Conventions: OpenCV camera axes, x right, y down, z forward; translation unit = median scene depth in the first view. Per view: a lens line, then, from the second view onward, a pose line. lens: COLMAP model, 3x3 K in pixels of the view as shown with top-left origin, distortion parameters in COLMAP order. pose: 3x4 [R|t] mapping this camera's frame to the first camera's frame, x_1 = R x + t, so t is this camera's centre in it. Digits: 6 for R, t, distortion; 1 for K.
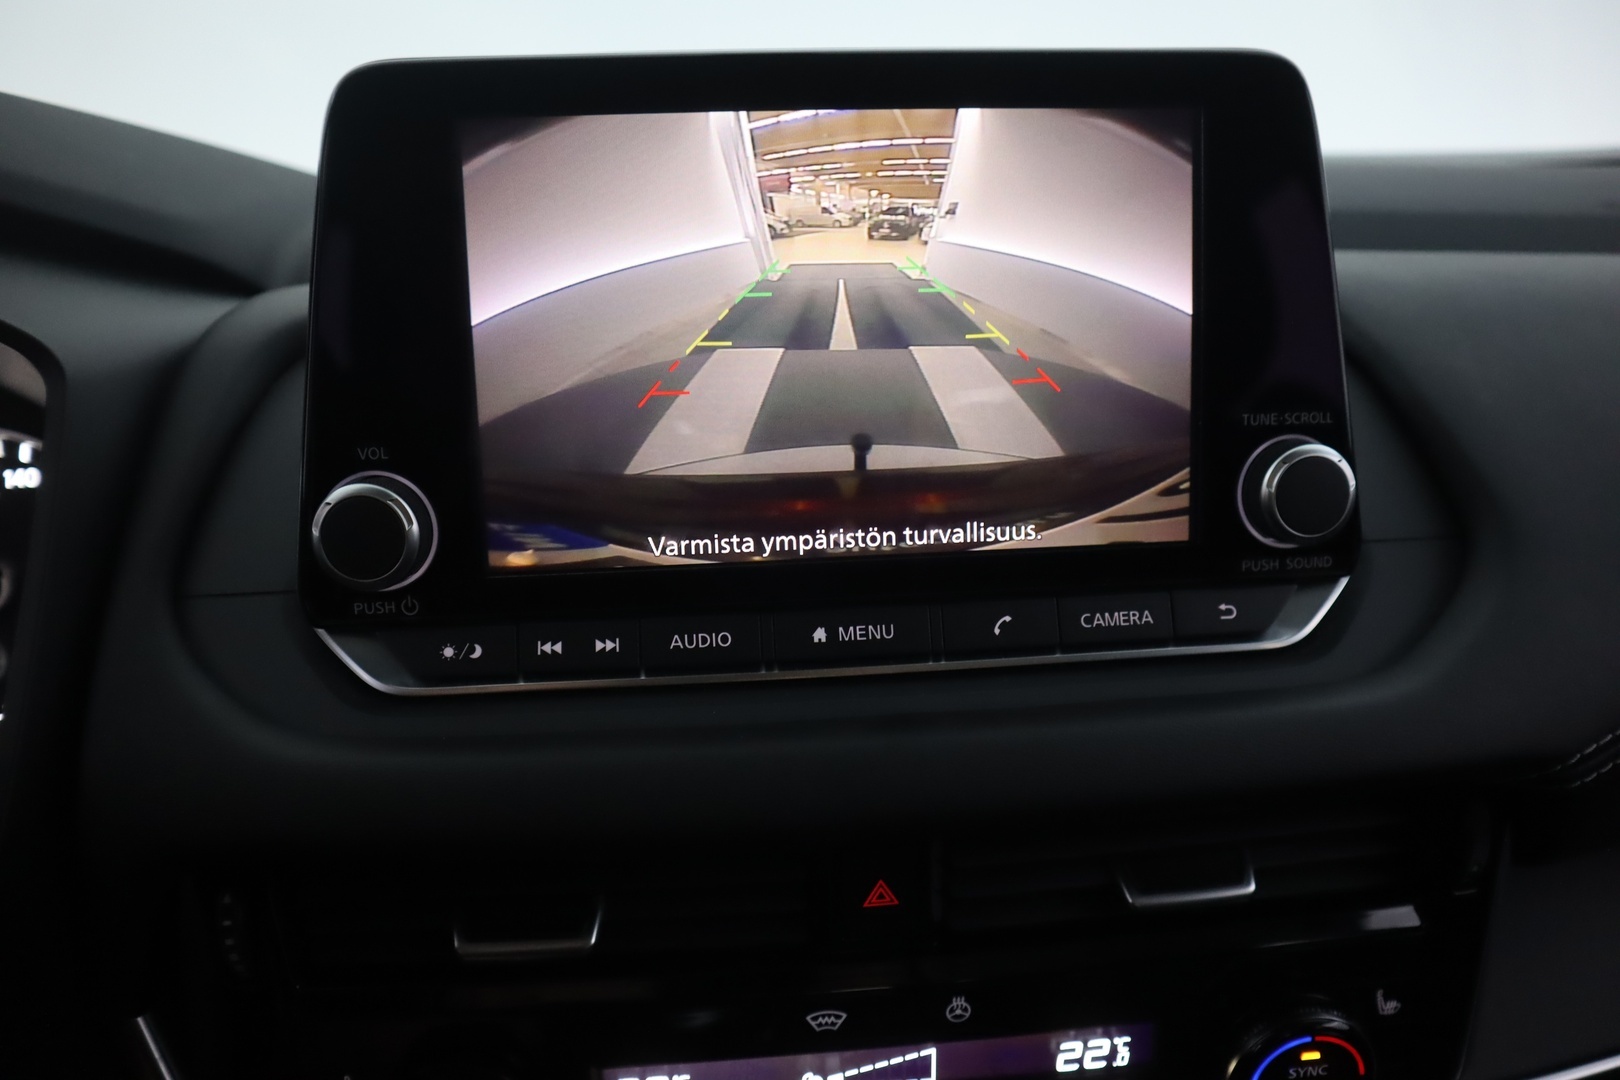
lens RADIAL K [[1396.0, 0, 810.0], [0, 1396.0, 540.0], [0, 0, 1]] dist [-0.166852, -0.007299]
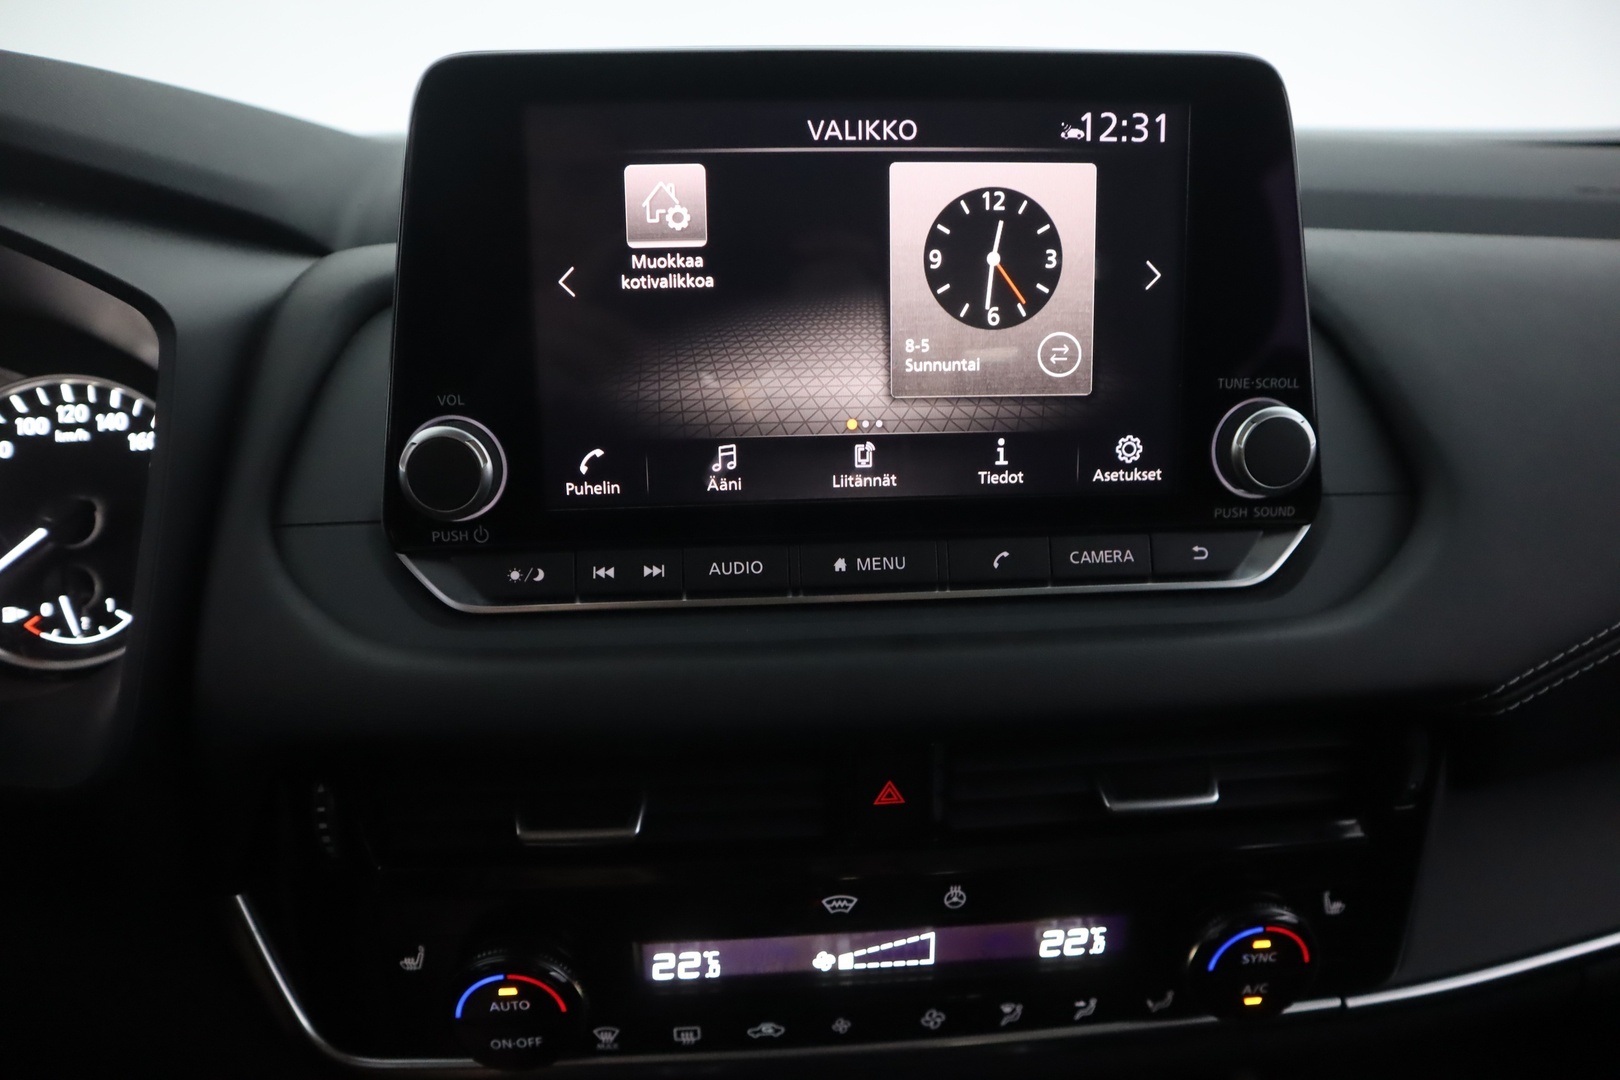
lens RADIAL K [[1370.9, 0, 808.0], [0, 1370.9, 595.2], [0, 0, 1]] dist [-0.180484, 0.015163]
pose [[0.999821, 0.017043, -0.008182, -0.009674], [-0.016391, 0.997123, 0.074008, 0.010032], [0.009419, -0.073860, 0.997224, -0.117485]]
